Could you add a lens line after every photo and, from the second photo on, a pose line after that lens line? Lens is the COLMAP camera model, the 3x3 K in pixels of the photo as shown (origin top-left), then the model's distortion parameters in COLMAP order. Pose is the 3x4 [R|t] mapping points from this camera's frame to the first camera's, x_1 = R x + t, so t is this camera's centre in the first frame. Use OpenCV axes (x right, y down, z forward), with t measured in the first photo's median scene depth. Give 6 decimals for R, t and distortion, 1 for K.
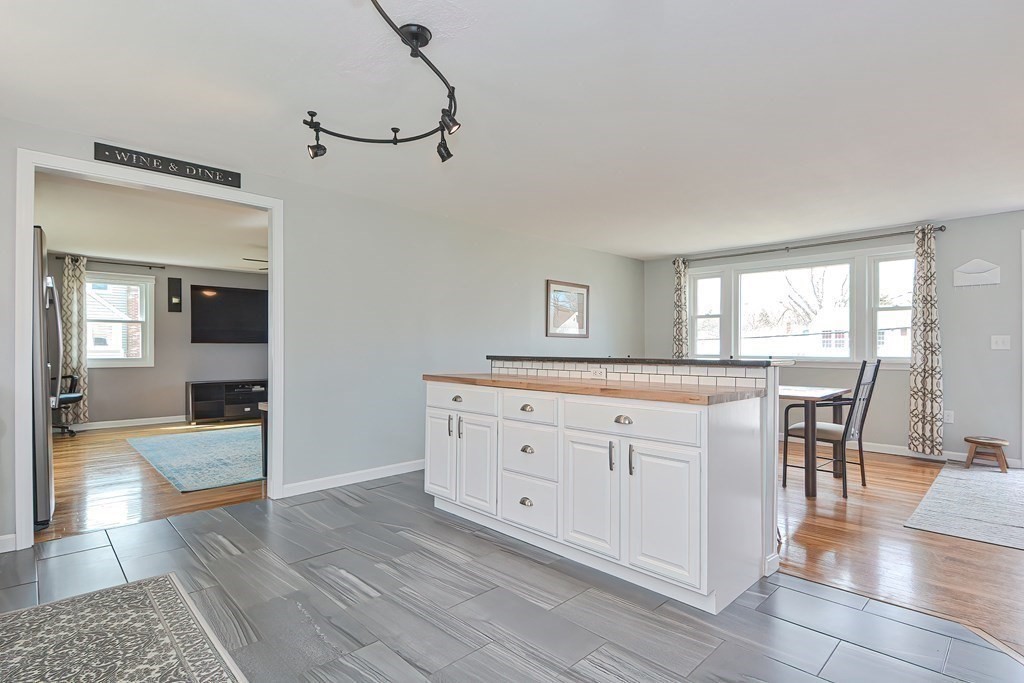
lens RADIAL K [[504.1, 0, 508.2], [0, 504.1, 346.3], [0, 0, 1]] dist [-0.014057, -0.001266]
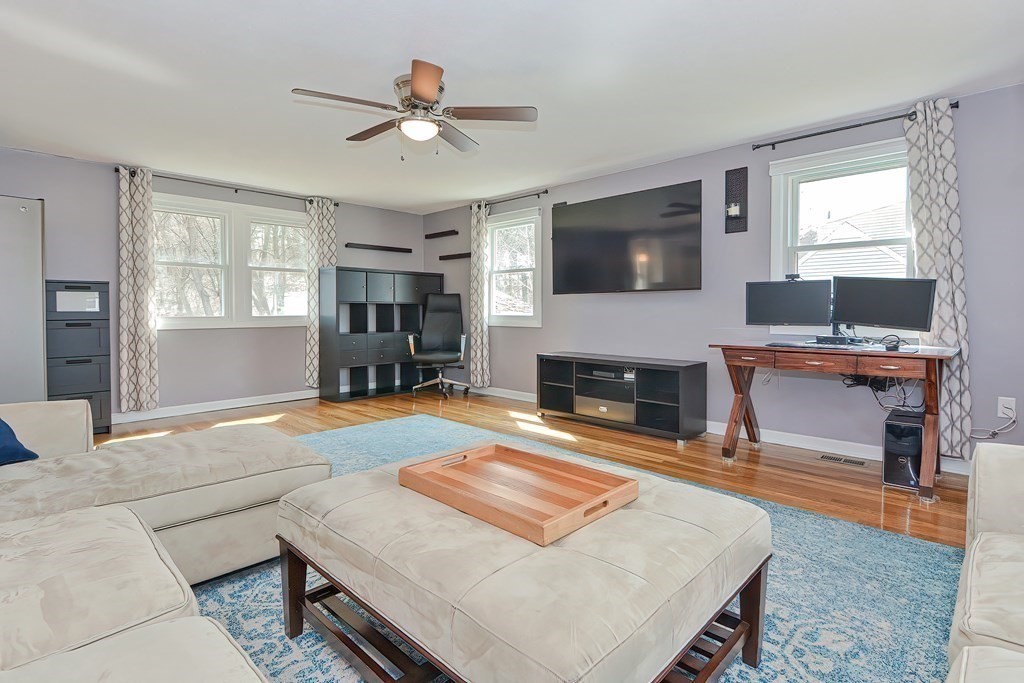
lens RADIAL K [[495.5, 0, 518.8], [0, 495.5, 331.2], [0, 0, 1]] dist [-0.001817, -0.001626]
pose [[0.038549, 0.040464, -0.998437, 0.084006], [0.003808, 0.999167, 0.040641, 0.034836], [0.999249, -0.005369, 0.038363, 2.174527]]
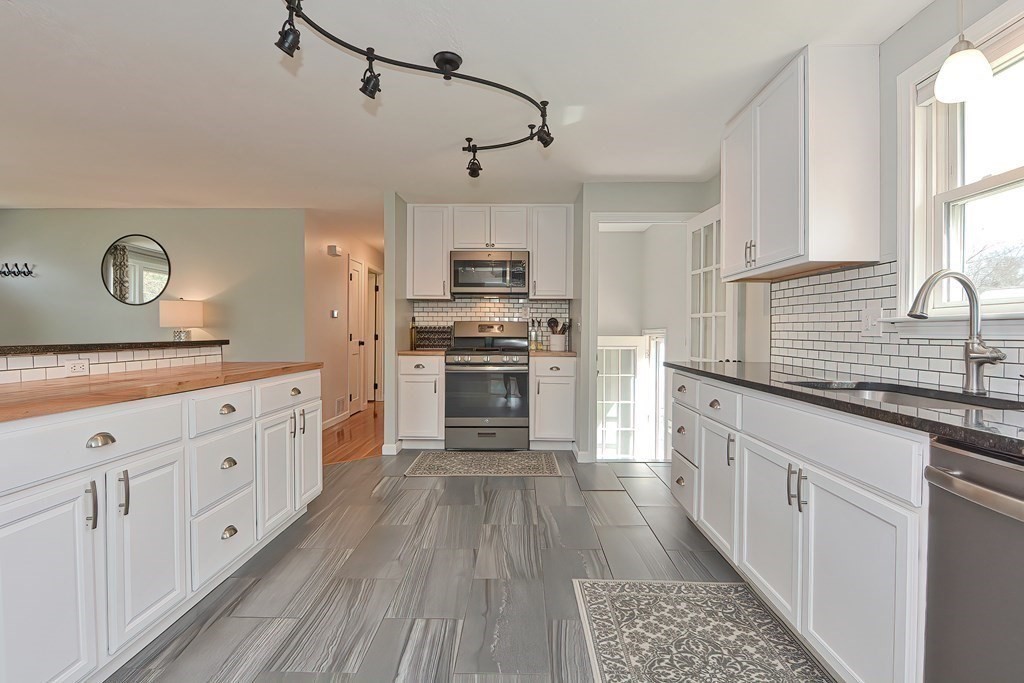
lens RADIAL K [[493.2, 0, 513.7], [0, 493.2, 342.1], [0, 0, 1]] dist [0.003381, -0.009429]
pose [[-0.709009, -0.017549, 0.704981, -0.690624], [-0.006017, 0.999804, 0.018837, 0.004238], [-0.705173, 0.009113, -0.708976, 1.066514]]
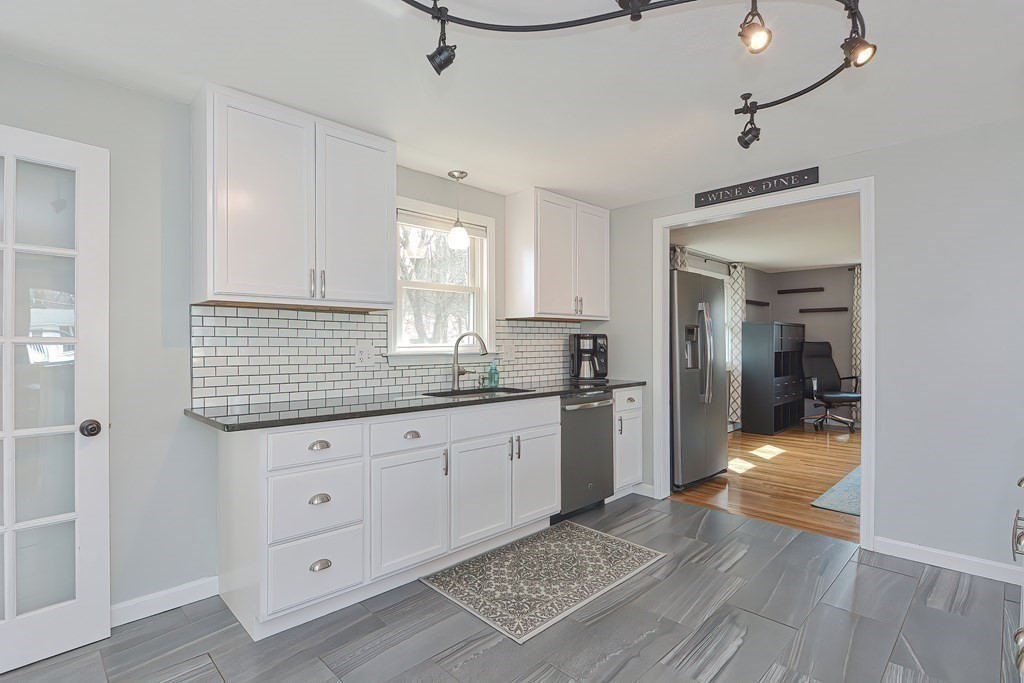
lens RADIAL K [[493.2, 0, 513.7], [0, 493.2, 342.1], [0, 0, 1]] dist [0.003381, -0.009429]
pose [[0.009503, -0.004205, -0.999946, 0.381468], [0.006052, 0.999973, -0.004148, -0.034126], [0.999937, -0.006012, 0.009528, 0.499766]]
